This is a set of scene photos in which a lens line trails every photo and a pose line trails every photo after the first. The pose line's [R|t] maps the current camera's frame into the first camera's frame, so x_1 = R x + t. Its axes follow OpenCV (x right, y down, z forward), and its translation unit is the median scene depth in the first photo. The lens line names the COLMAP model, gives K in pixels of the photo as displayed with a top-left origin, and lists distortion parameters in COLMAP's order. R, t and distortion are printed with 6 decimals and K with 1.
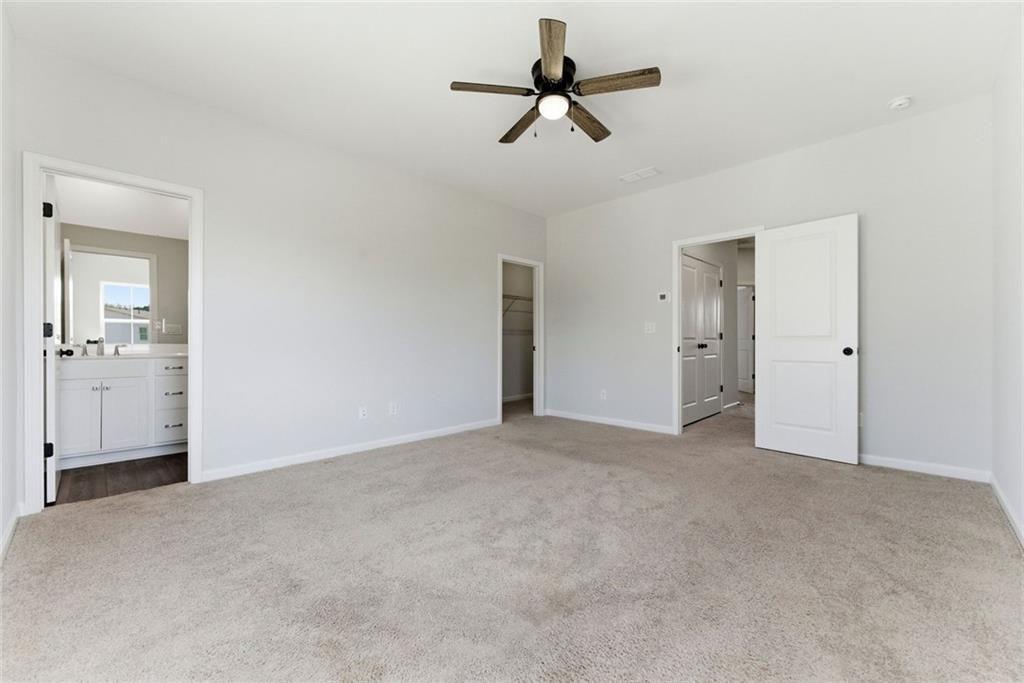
lens RADIAL K [[412.6, 0, 512.0], [0, 412.6, 341.5], [0, 0, 1]] dist [0.000580, 0.000187]
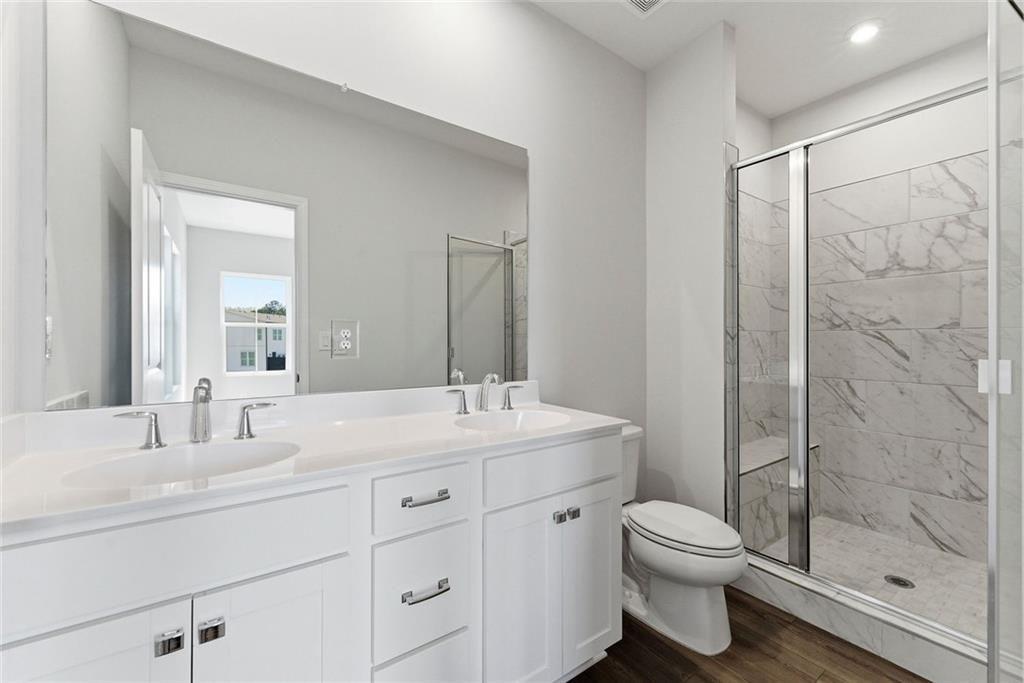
lens RADIAL K [[412.6, 0, 512.0], [0, 412.6, 341.5], [0, 0, 1]] dist [0.000580, 0.000187]
pose [[0.985163, -0.000930, -0.171622, -0.521404], [0.000652, 0.999998, -0.001675, -0.032272], [0.171623, 0.001539, 0.985162, 0.536321]]
